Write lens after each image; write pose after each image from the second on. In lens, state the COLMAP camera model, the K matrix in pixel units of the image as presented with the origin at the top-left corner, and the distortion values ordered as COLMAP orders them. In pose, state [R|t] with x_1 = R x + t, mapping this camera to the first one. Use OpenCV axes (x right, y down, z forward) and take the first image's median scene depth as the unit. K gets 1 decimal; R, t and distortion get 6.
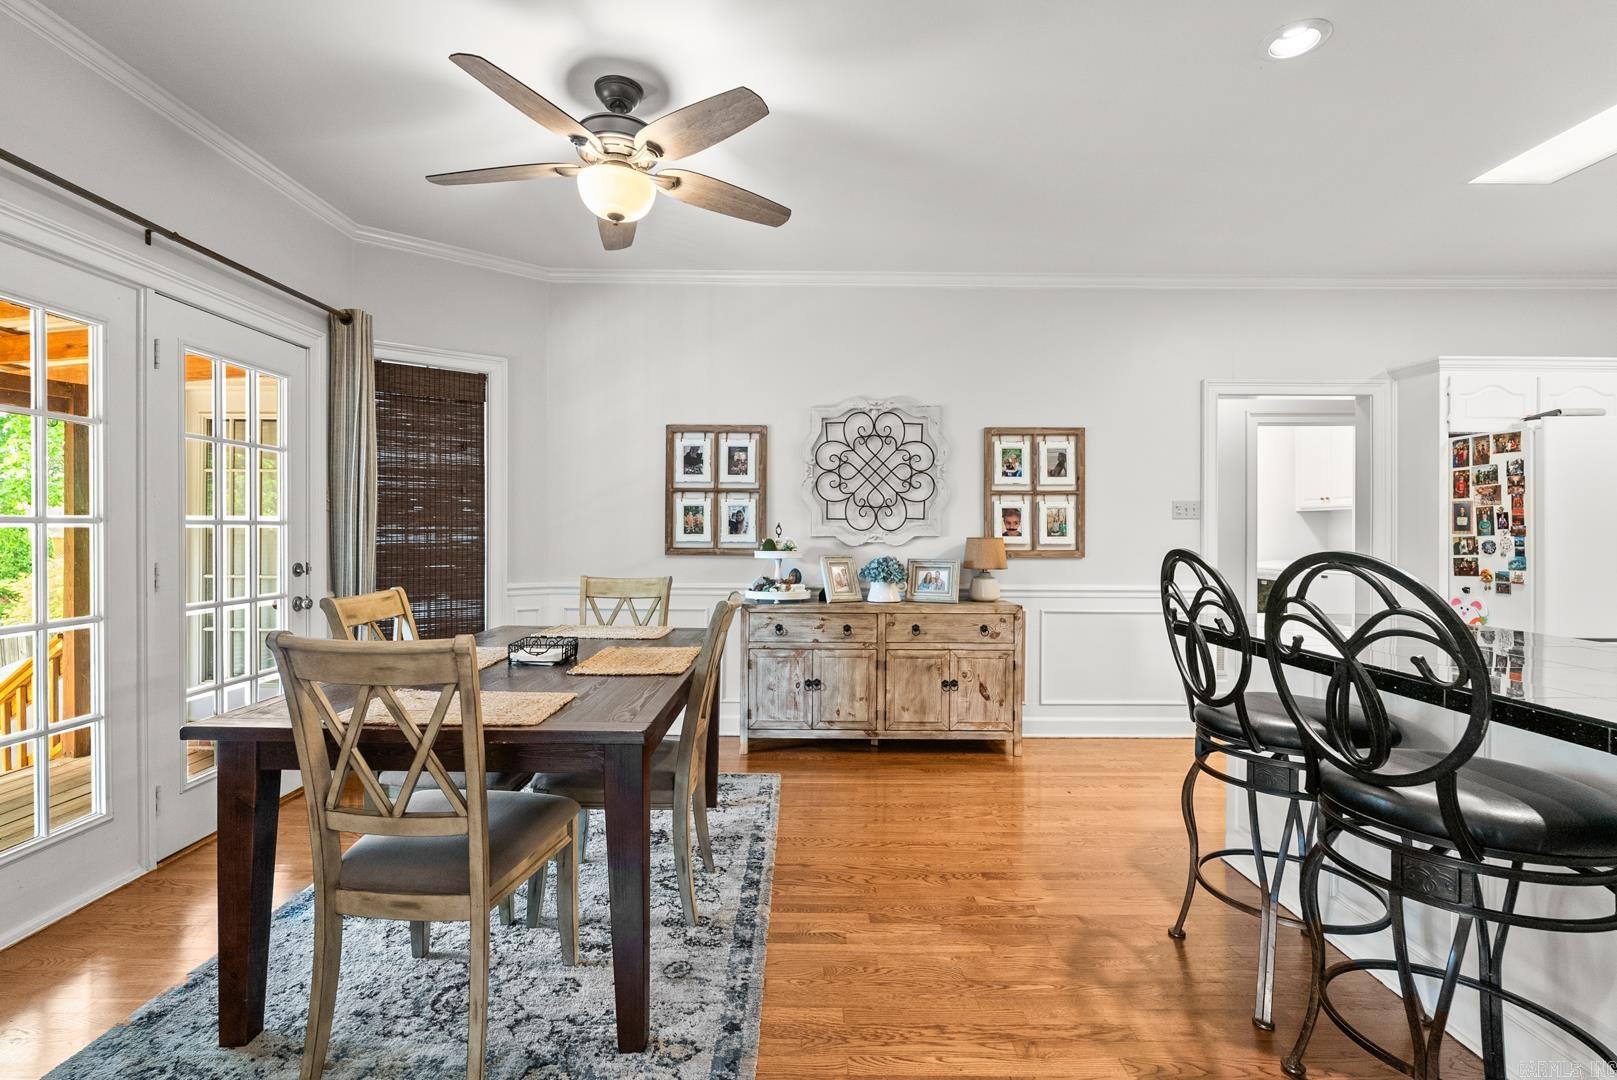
lens RADIAL K [[736.0, 0, 808.5], [0, 736.0, 540.0], [0, 0, 1]] dist [-0.000103, 0.000118]
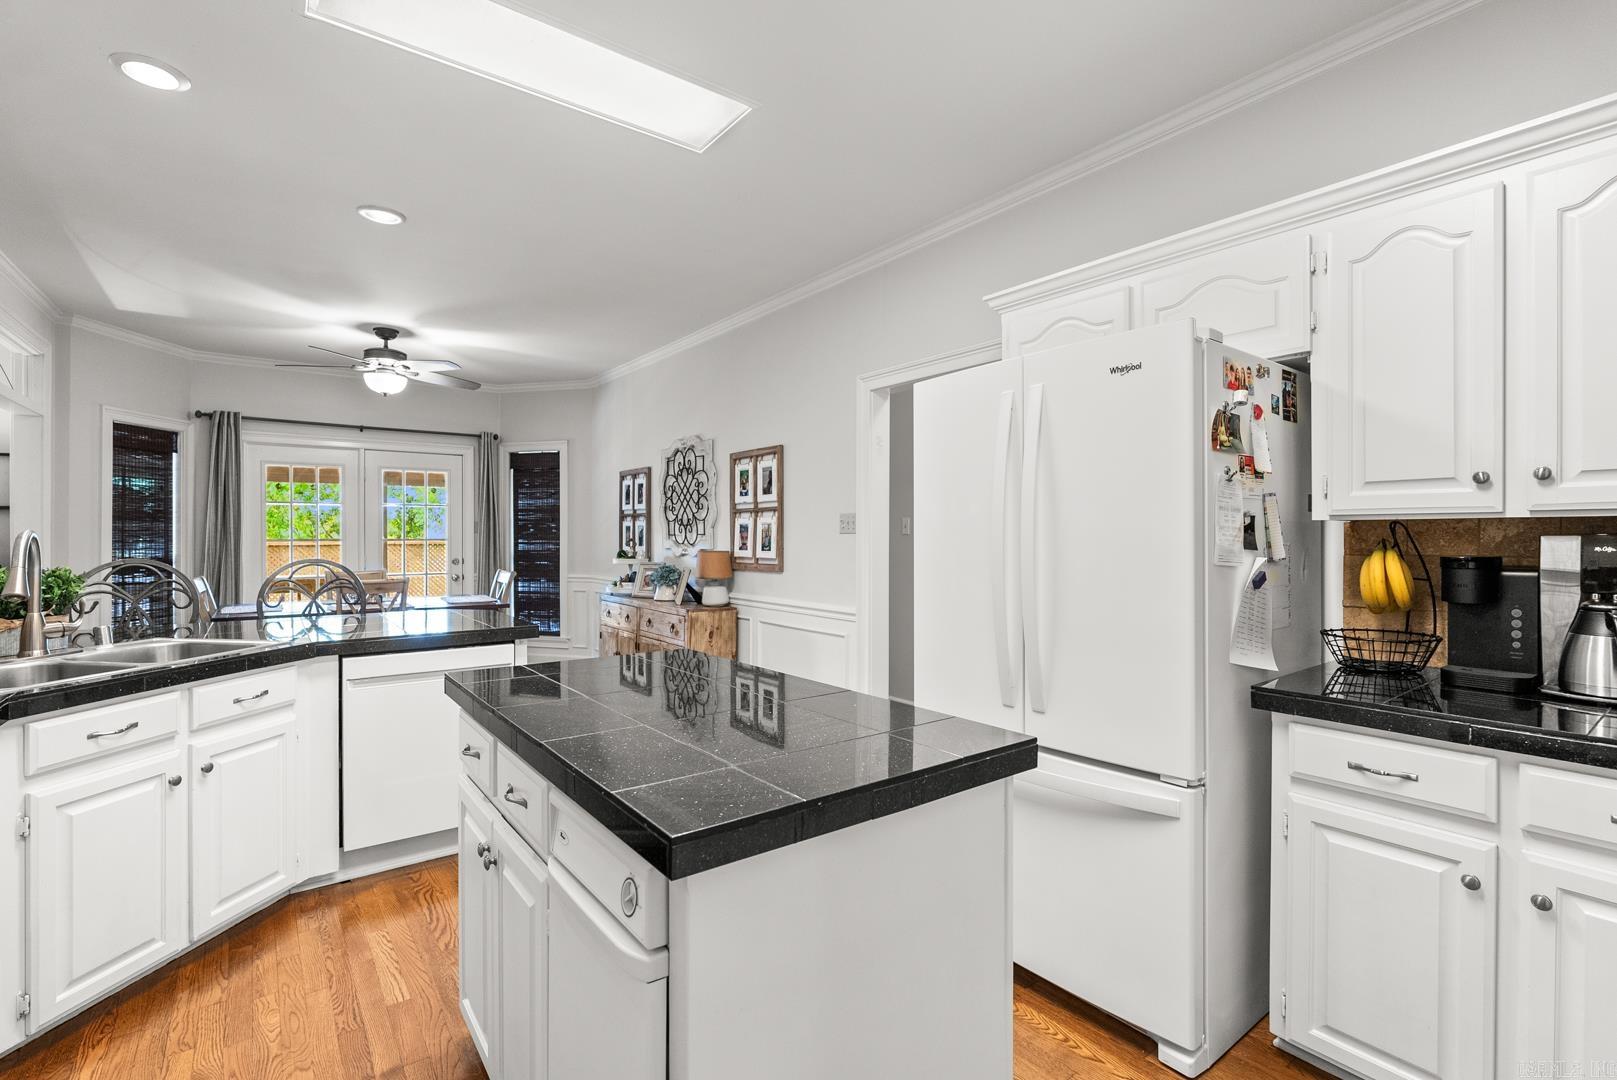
lens RADIAL K [[736.0, 0, 808.5], [0, 736.0, 540.0], [0, 0, 1]] dist [-0.000103, 0.000118]
pose [[0.592855, 0.003106, -0.805303, 1.225180], [-0.006375, 0.999979, -0.000836, -0.019922], [0.805284, 0.005629, 0.592862, 0.425320]]
